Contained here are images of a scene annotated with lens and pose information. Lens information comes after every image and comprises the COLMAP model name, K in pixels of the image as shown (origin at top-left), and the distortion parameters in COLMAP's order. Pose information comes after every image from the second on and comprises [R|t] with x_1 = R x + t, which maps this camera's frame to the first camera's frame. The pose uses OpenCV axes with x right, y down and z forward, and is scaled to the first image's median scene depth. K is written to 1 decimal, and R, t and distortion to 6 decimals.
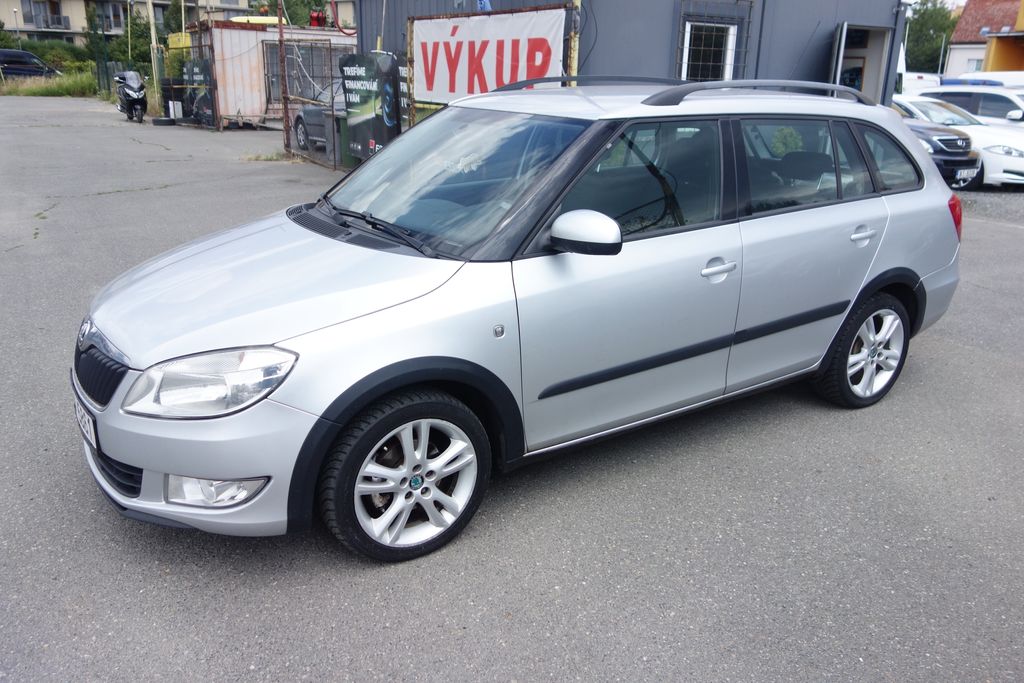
lens RADIAL K [[815.0, 0, 511.3], [0, 815.0, 341.8], [0, 0, 1]] dist [0.005087, -0.005386]
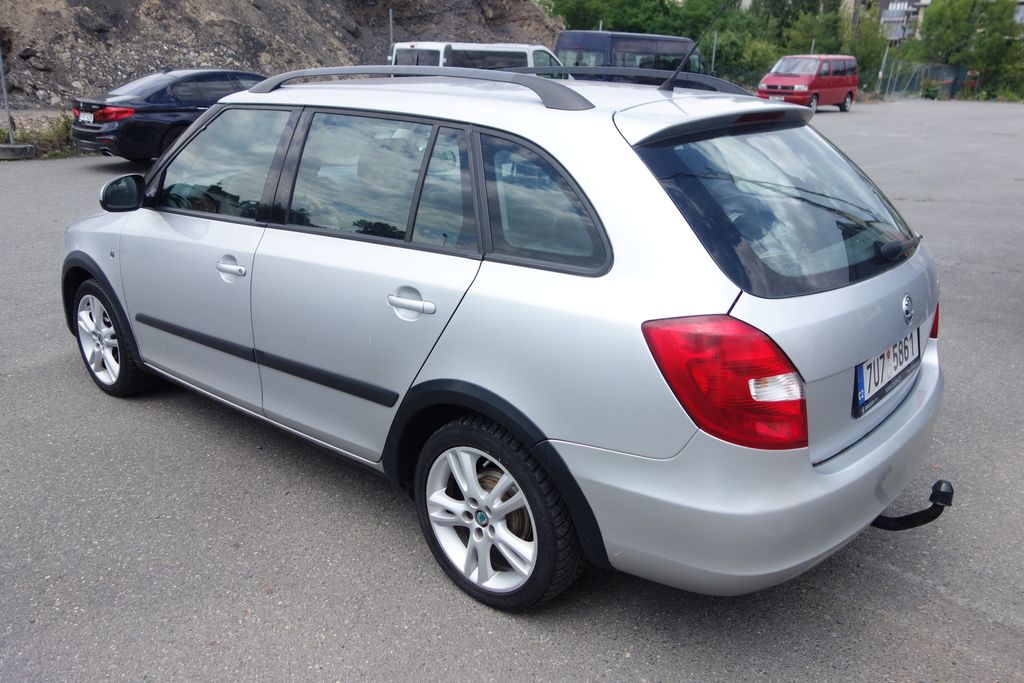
lens RADIAL K [[815.0, 0, 508.7], [0, 815.0, 341.0], [0, 0, 1]] dist [0.005087, -0.005386]
pose [[0.269688, 0.291544, -0.917753, 1.192646], [-0.306451, 0.929500, 0.205224, -0.294182], [0.912883, 0.225900, 0.340019, 0.970758]]
